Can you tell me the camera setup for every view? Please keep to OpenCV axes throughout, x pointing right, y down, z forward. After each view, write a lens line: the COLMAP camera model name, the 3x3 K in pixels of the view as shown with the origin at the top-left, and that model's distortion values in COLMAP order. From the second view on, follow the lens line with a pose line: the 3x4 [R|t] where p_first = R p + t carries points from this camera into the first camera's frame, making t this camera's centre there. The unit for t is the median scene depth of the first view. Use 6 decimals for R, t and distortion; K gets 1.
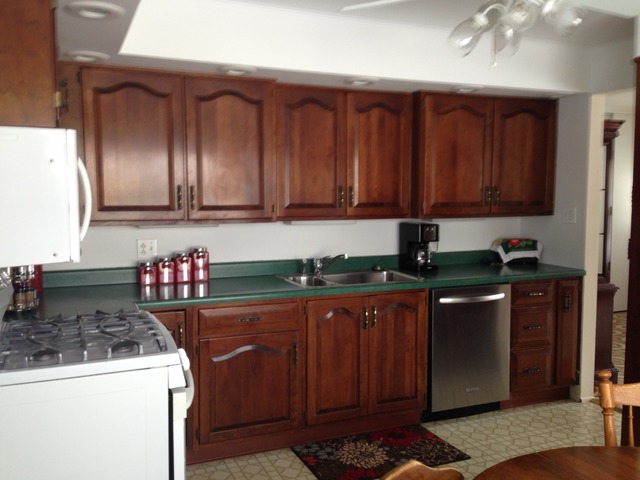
lens RADIAL K [[579.4, 0, 318.9], [0, 579.4, 235.0], [0, 0, 1]] dist [0.115210, -0.178183]
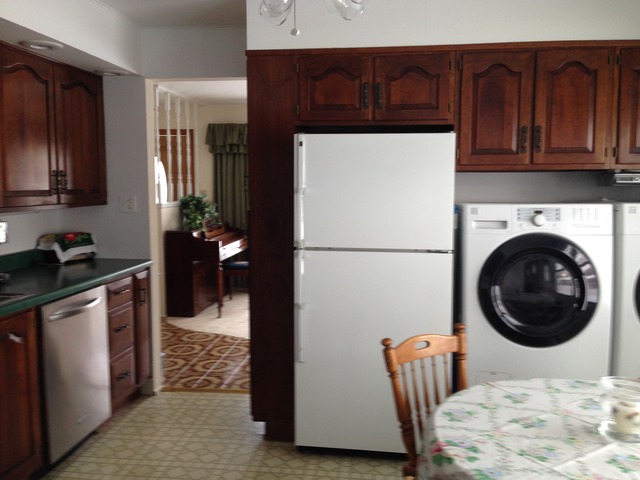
lens RADIAL K [[579.4, 0, 318.9], [0, 579.4, 235.0], [0, 0, 1]] dist [0.115210, -0.178183]
pose [[0.515433, -0.073308, 0.853789, -0.249799], [0.061184, 0.996940, 0.048662, -0.012091], [-0.854743, 0.027156, 0.518341, 0.282753]]
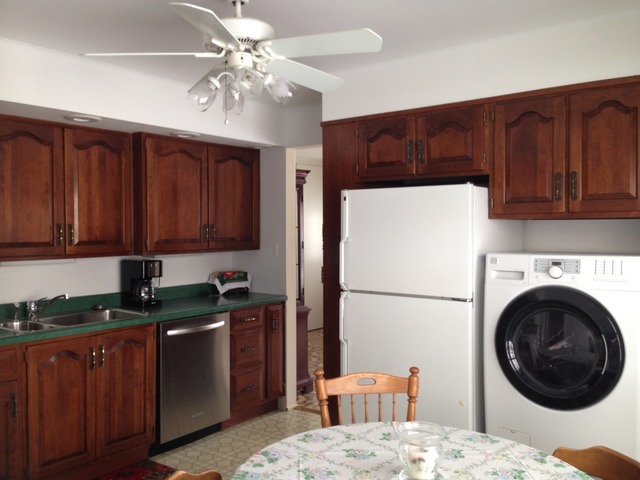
lens RADIAL K [[574.5, 0, 320.0], [0, 574.5, 240.0], [0, 0, 1]] dist [0.118955, -0.169445]
pose [[0.872837, -0.014090, 0.487808, -0.054091], [0.041437, 0.998113, -0.045313, 0.004221], [-0.486249, 0.059764, 0.871774, -0.044648]]
